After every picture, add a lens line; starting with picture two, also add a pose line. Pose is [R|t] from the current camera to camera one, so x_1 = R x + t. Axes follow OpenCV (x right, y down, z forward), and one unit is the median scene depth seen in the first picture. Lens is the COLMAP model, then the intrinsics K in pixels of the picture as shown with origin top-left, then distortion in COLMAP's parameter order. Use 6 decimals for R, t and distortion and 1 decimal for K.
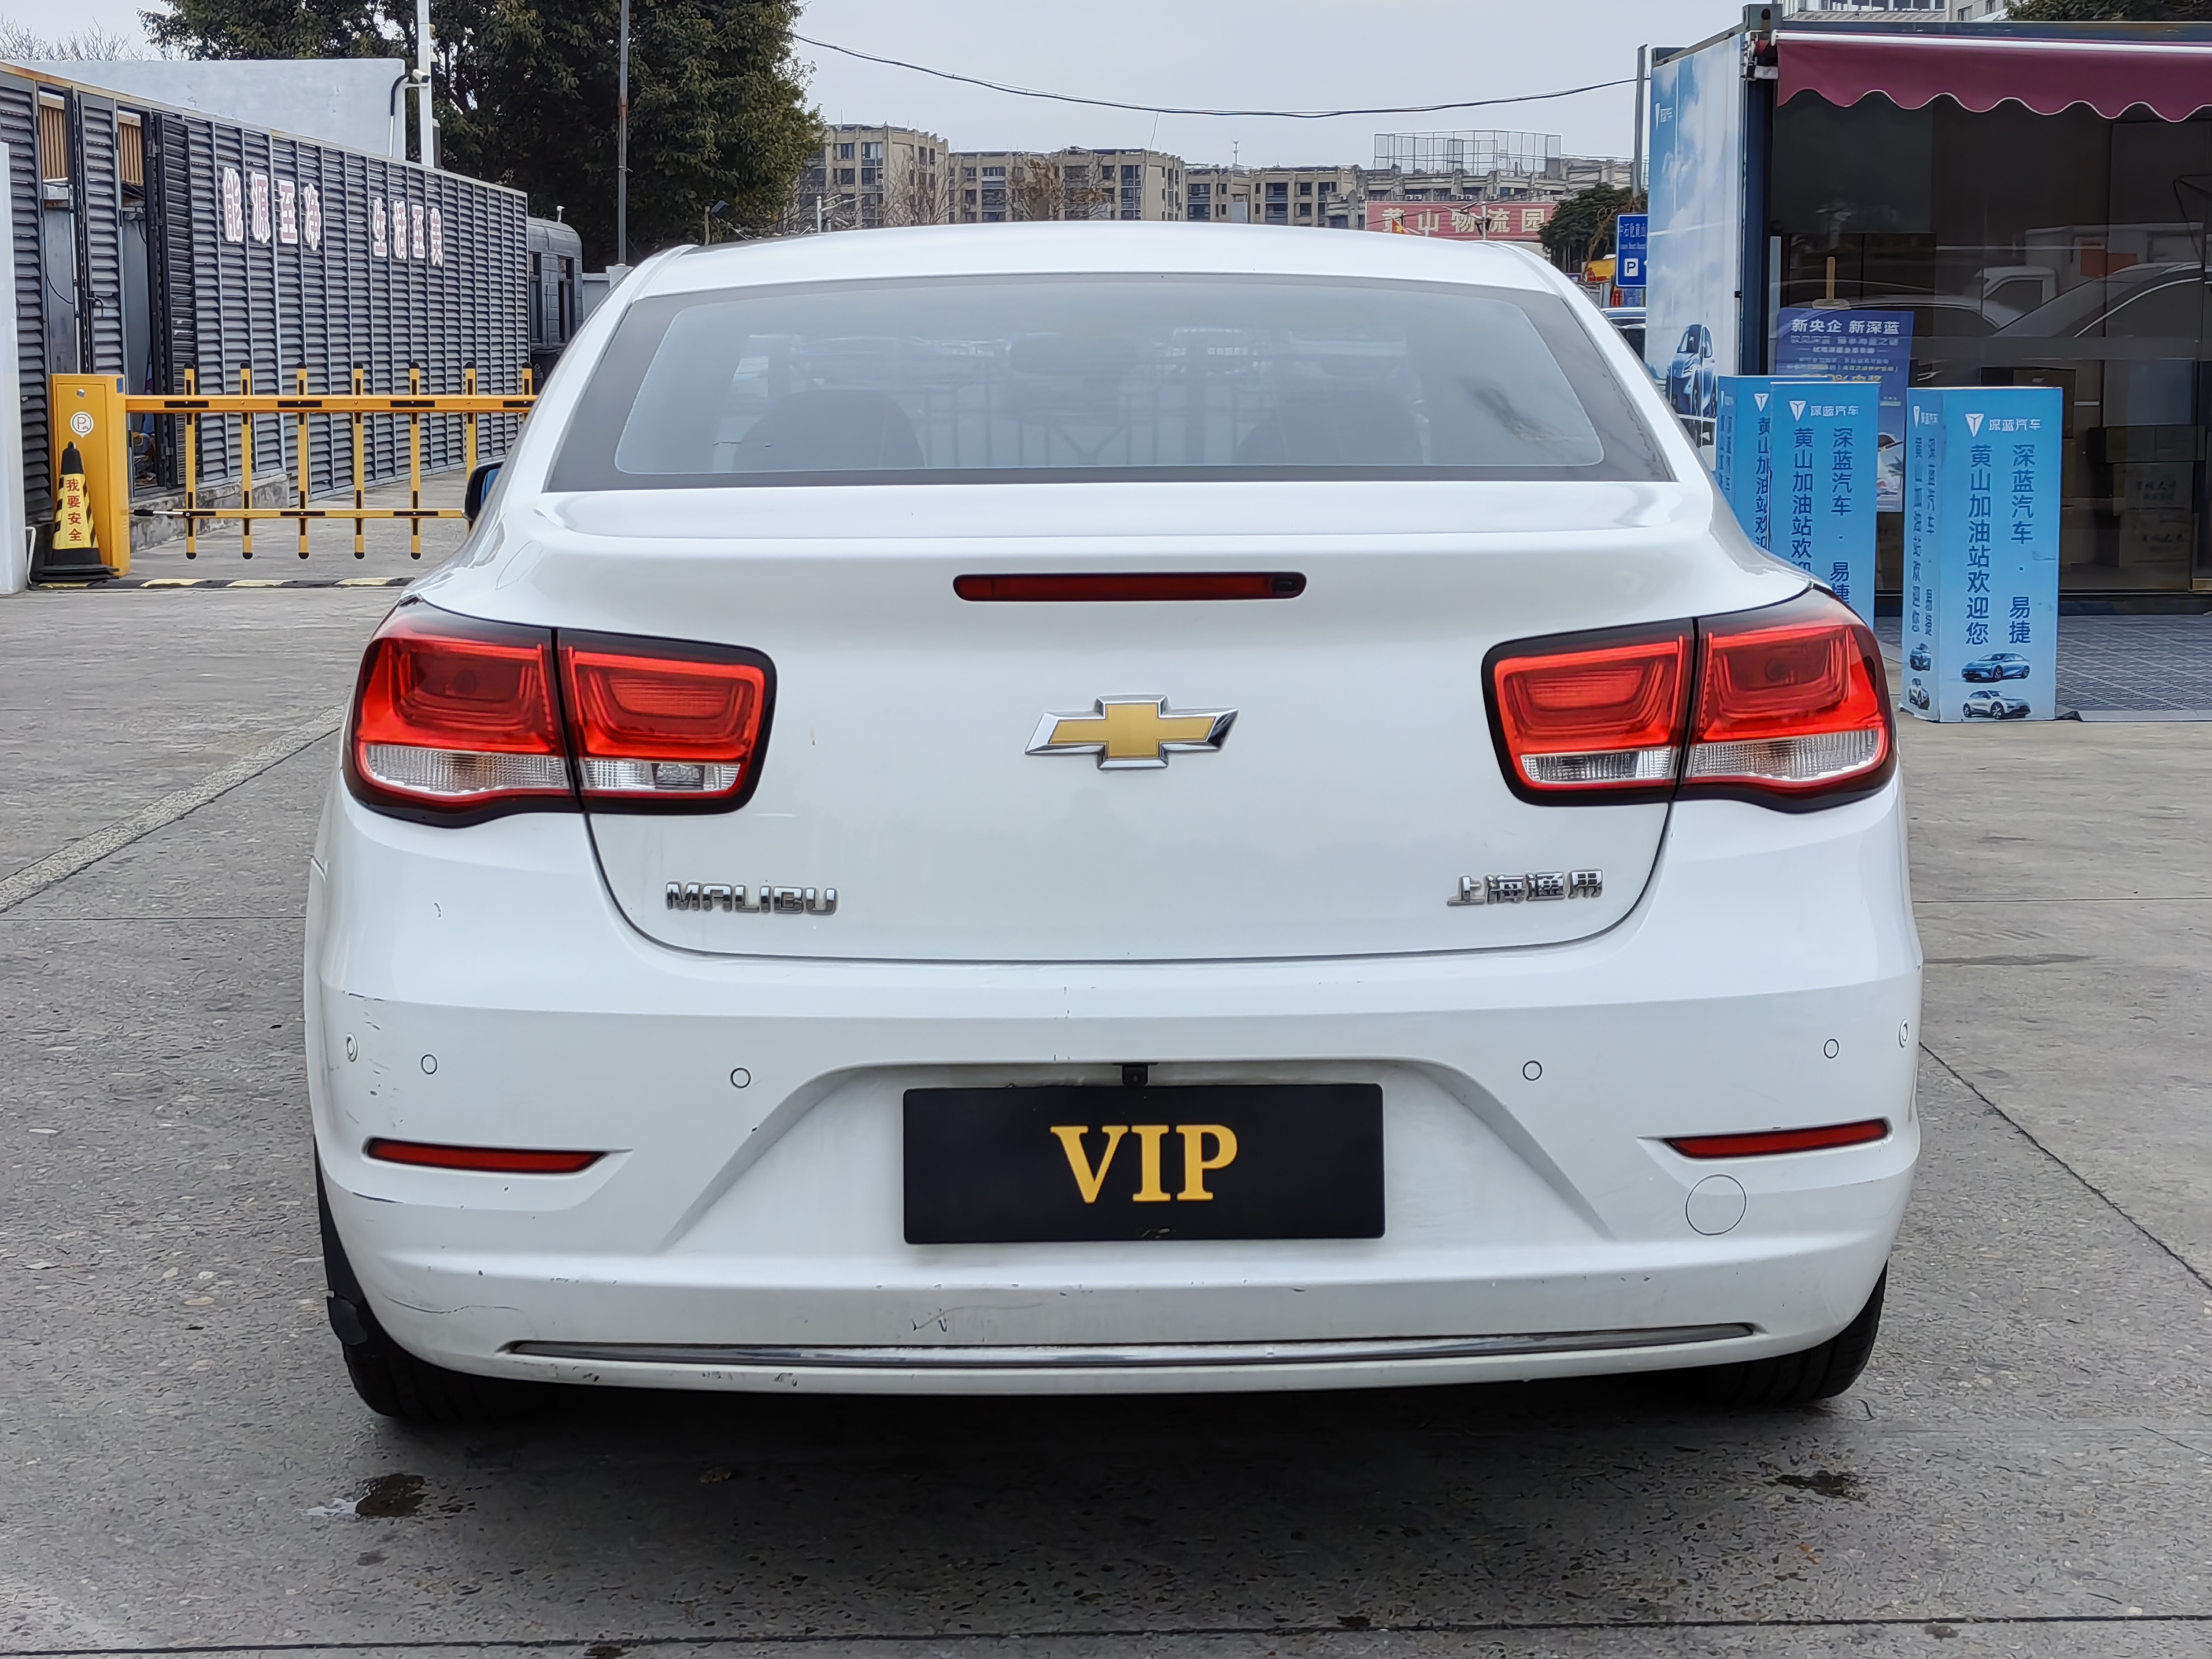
lens RADIAL K [[3482.5, 0, 1142.4], [0, 3482.5, 885.2], [0, 0, 1]] dist [0.082081, -0.318612]
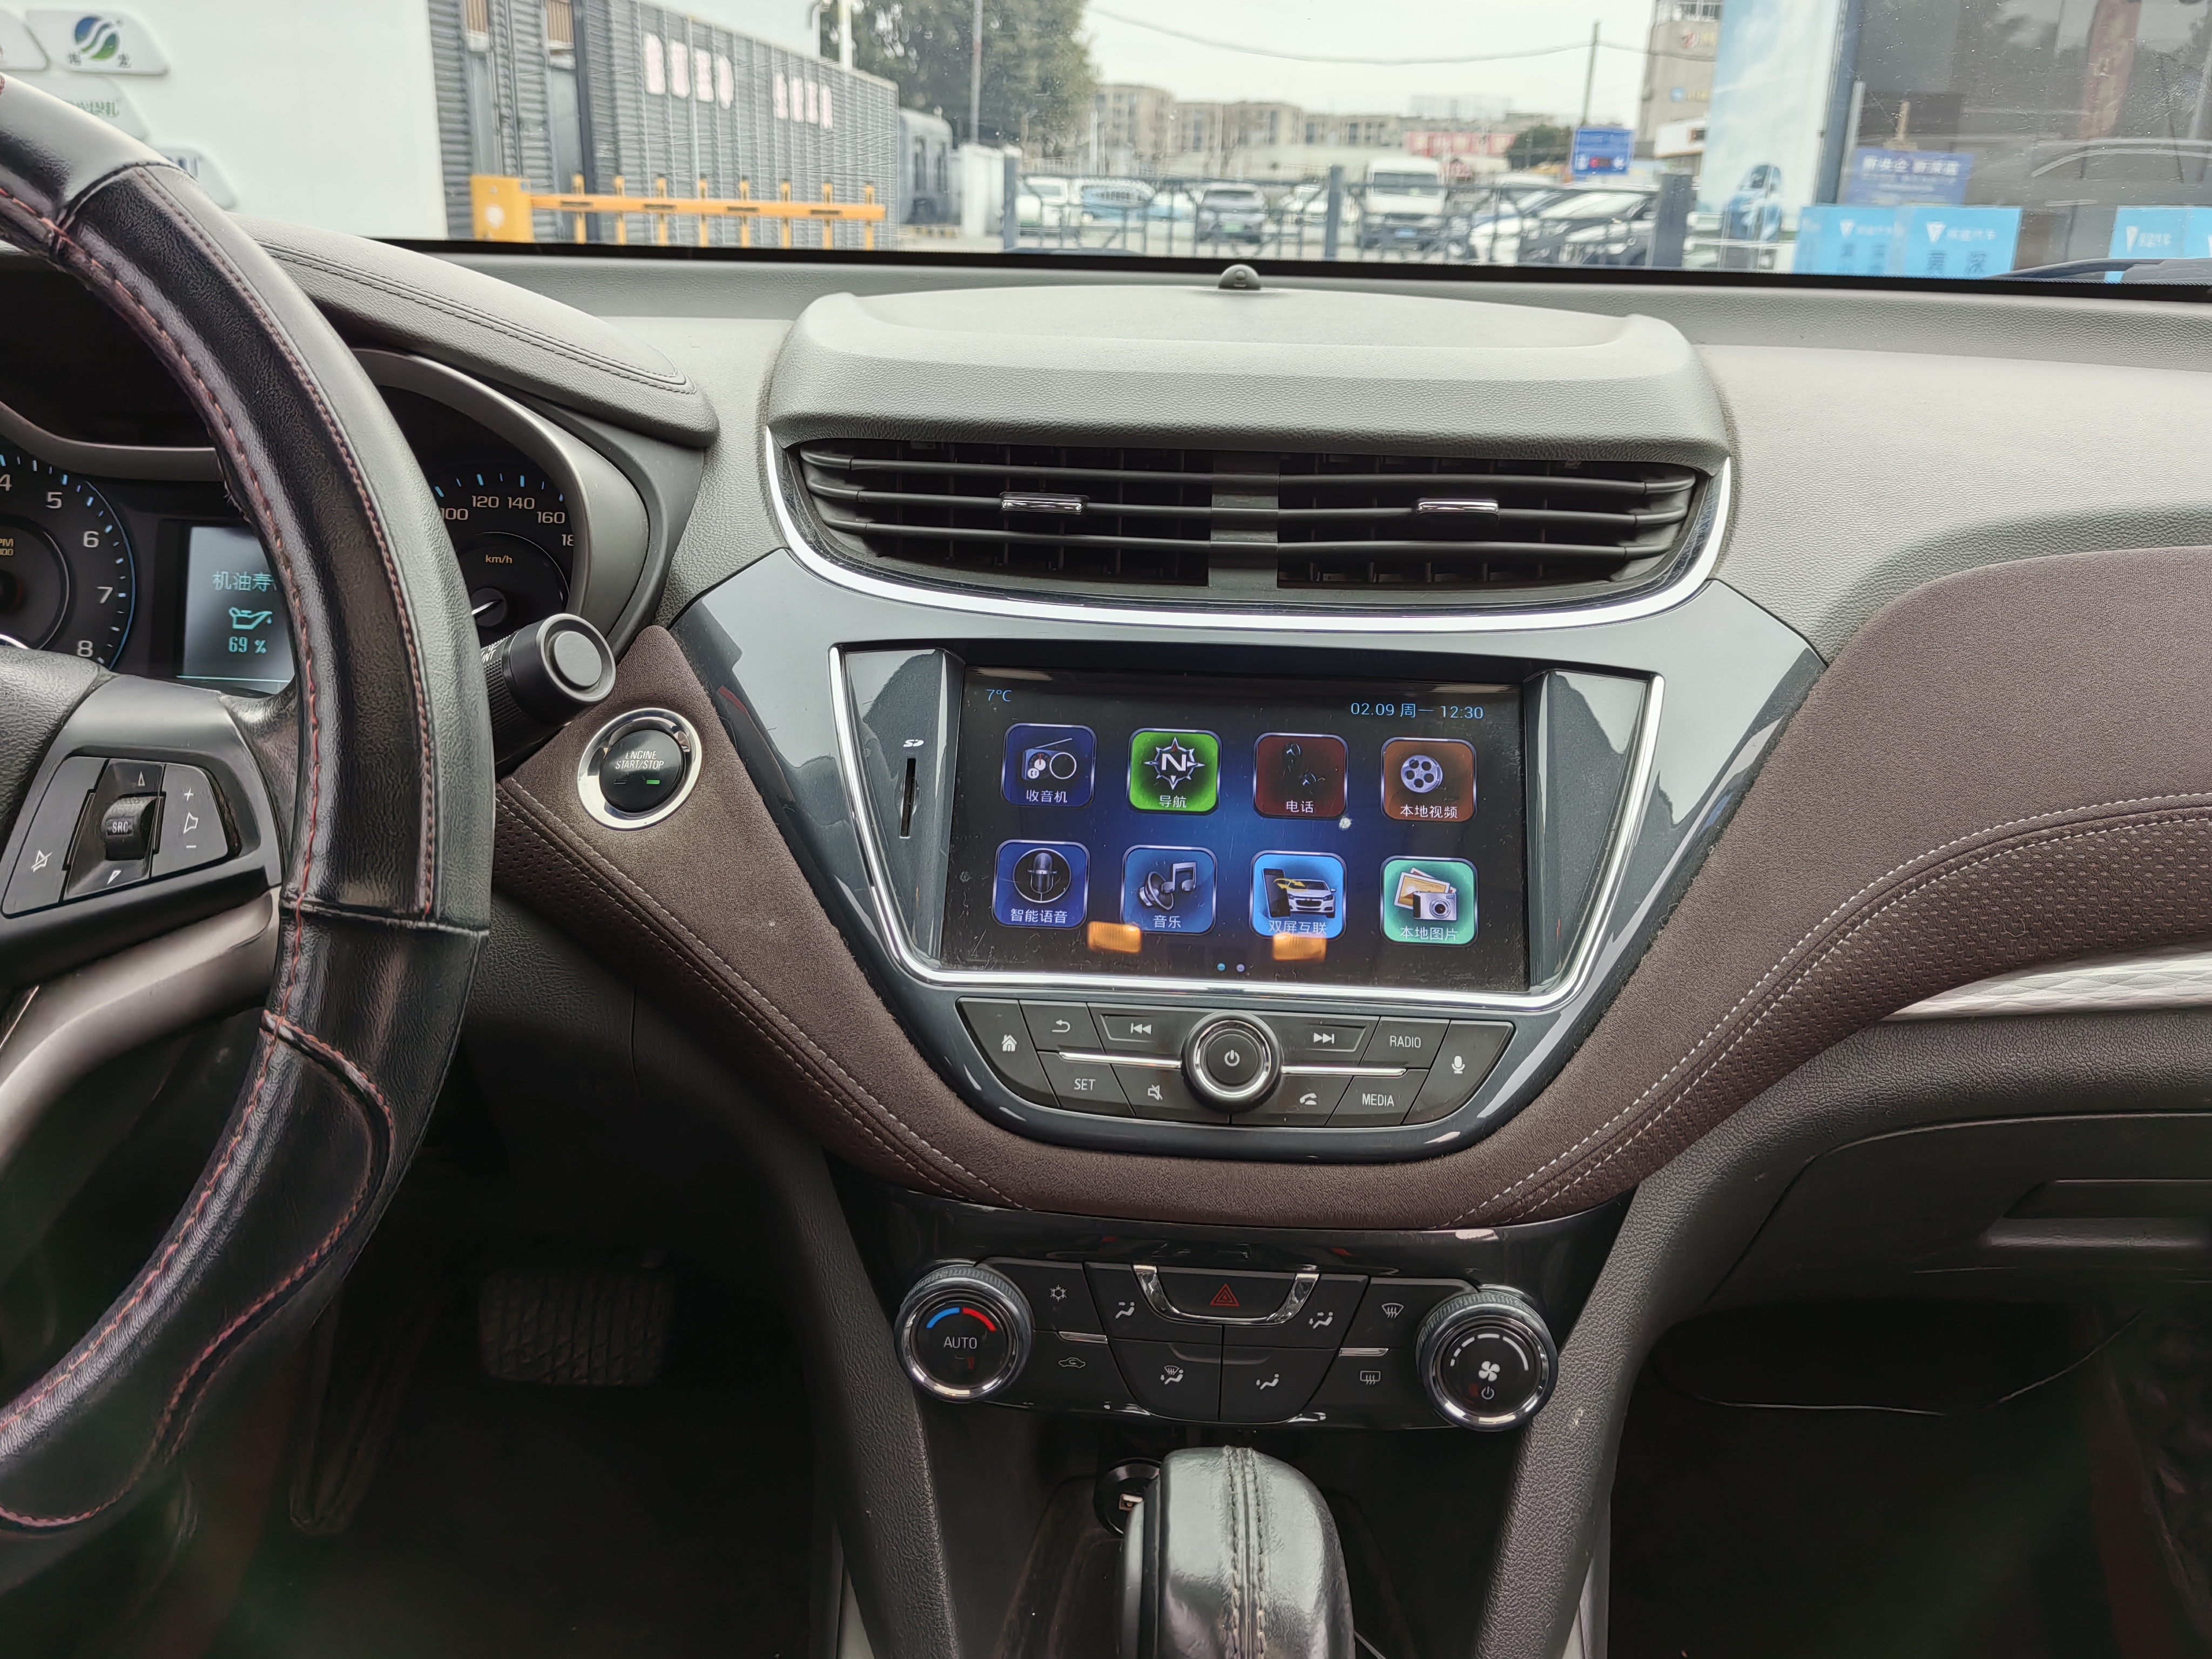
lens RADIAL K [[1769.2, 0, 1106.0], [0, 1769.2, 829.5], [0, 0, 1]] dist [0.040805, -0.049562]
pose [[0.995654, 0.055029, -0.075136, -0.008077], [-0.040644, 0.982627, 0.181085, -0.039644], [0.083796, -0.177244, 0.980593, 0.358651]]
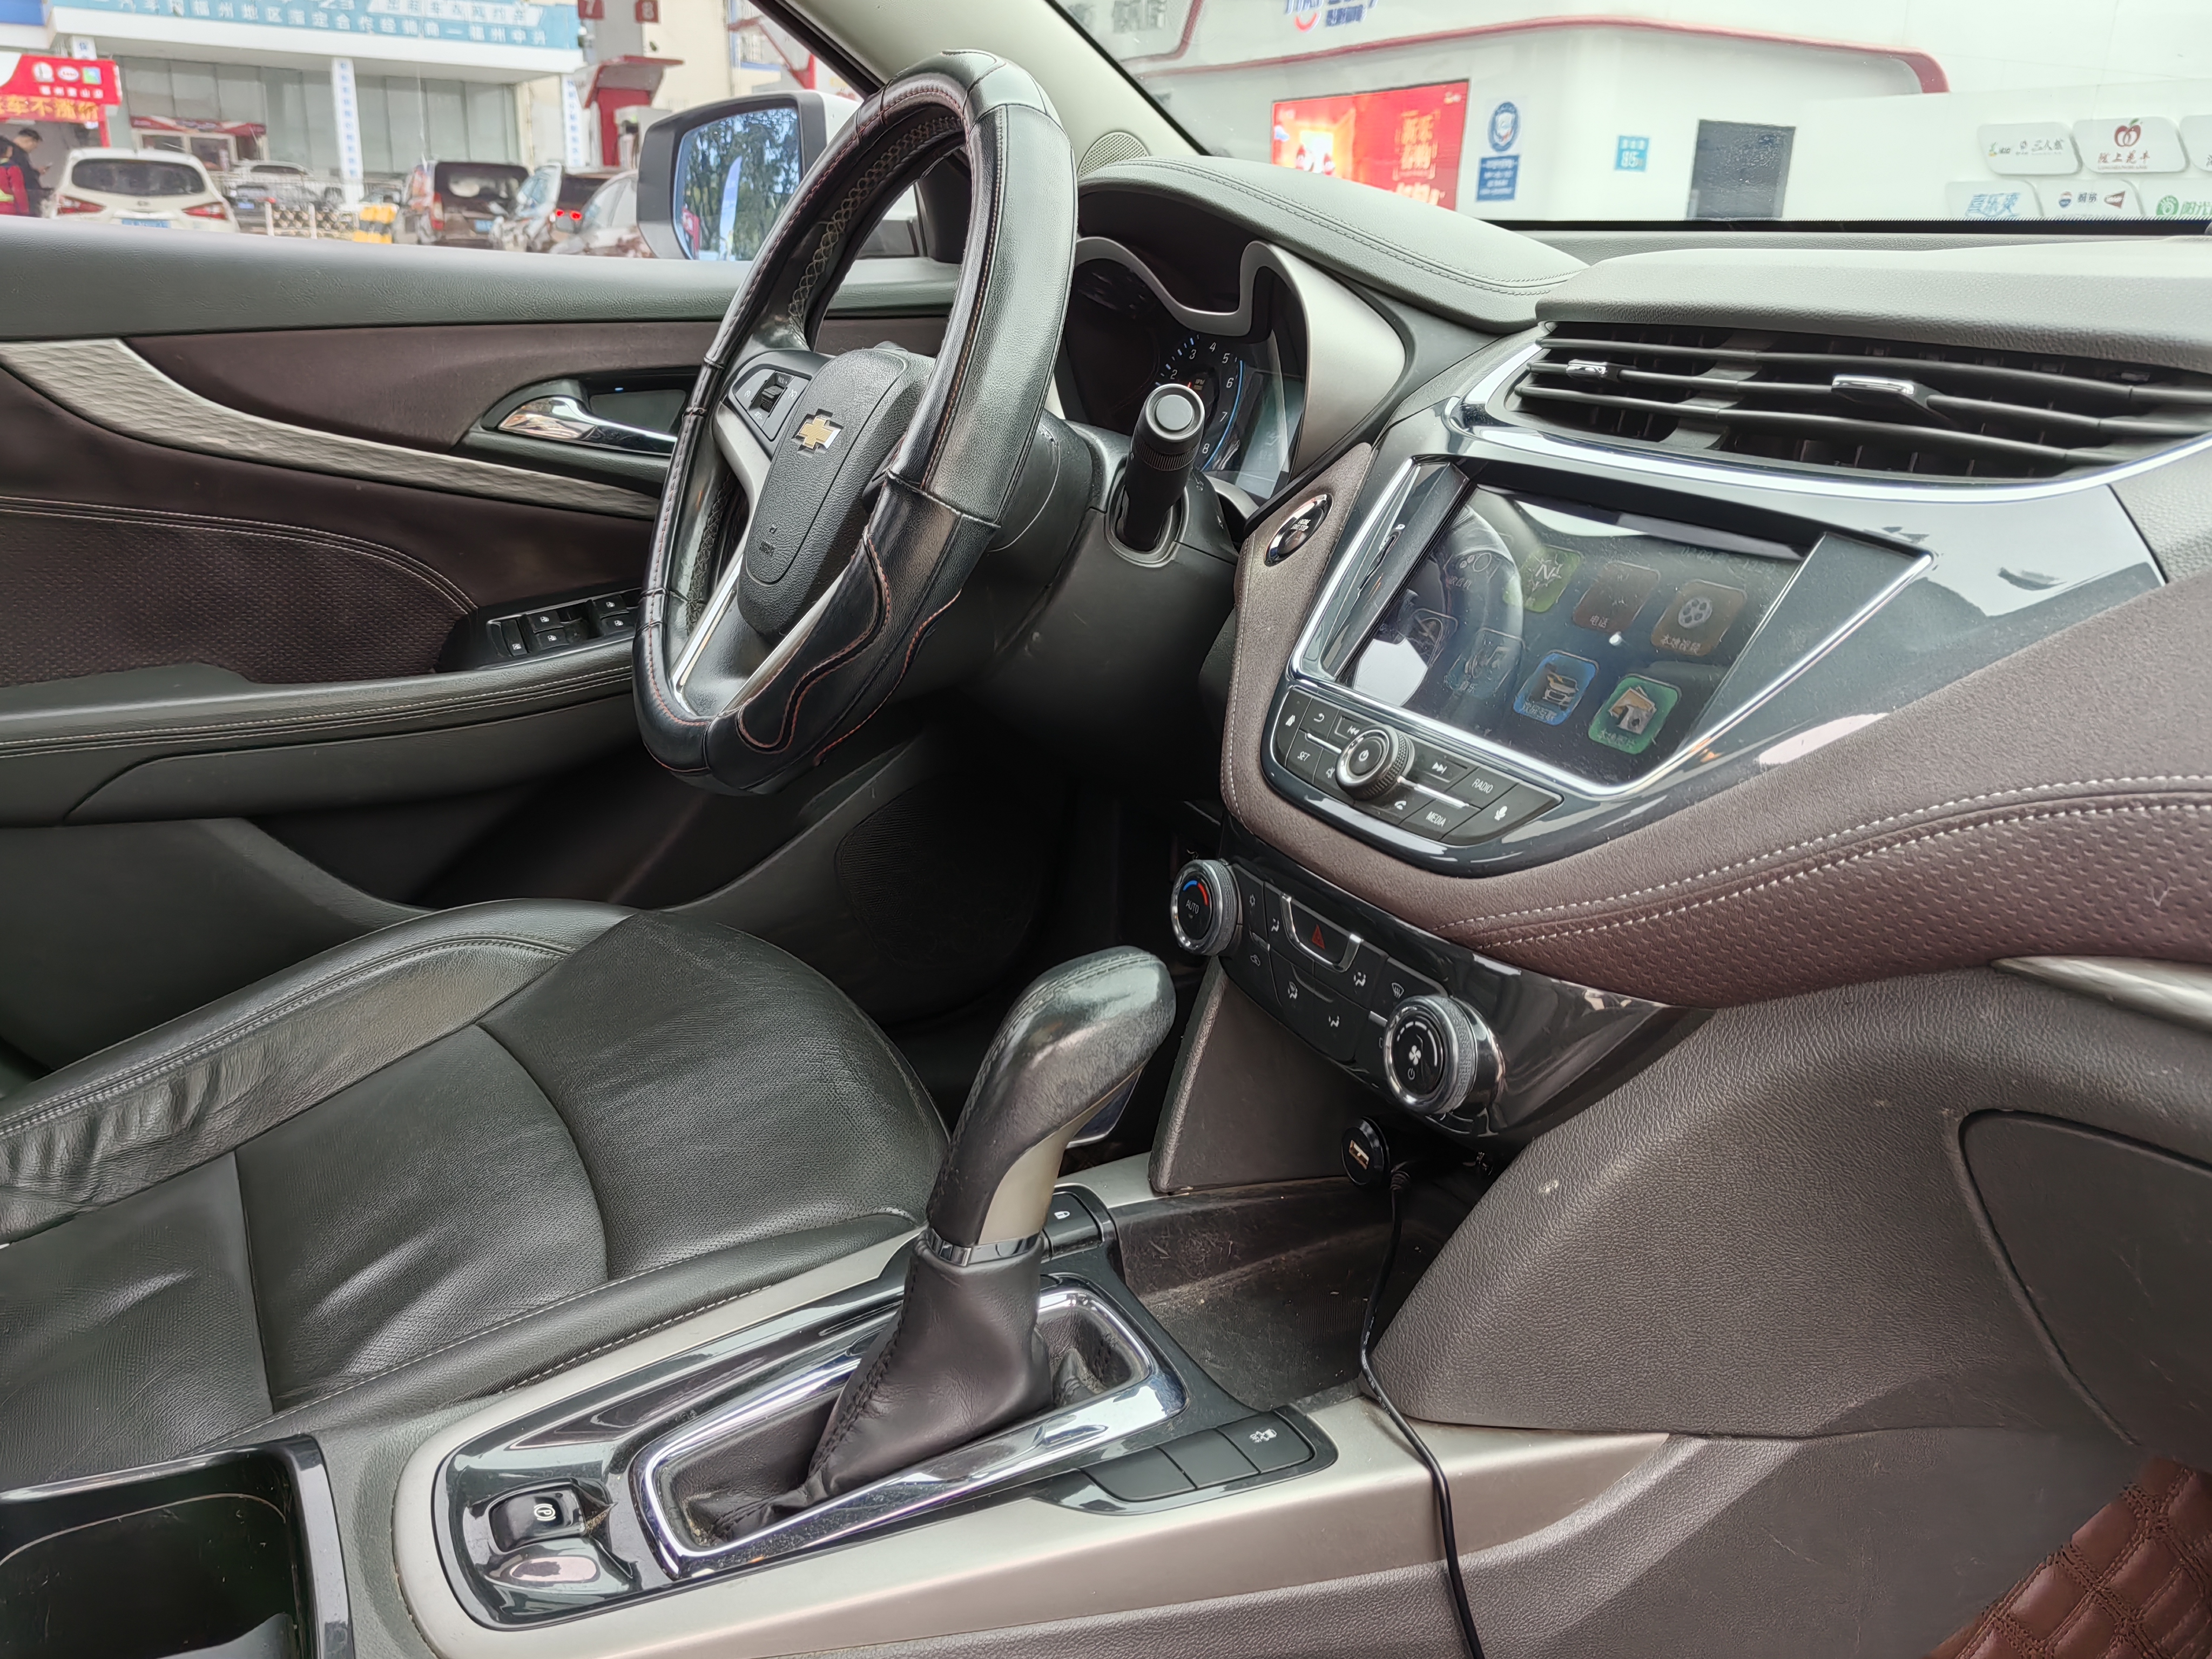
lens RADIAL K [[1769.2, 0, 1106.0], [0, 1769.2, 829.5], [0, 0, 1]] dist [0.040805, -0.049562]
pose [[0.413844, 0.295869, -0.860926, 0.025204], [-0.175268, 0.953914, 0.243575, -0.037190], [0.893316, 0.050090, 0.446628, 0.365865]]
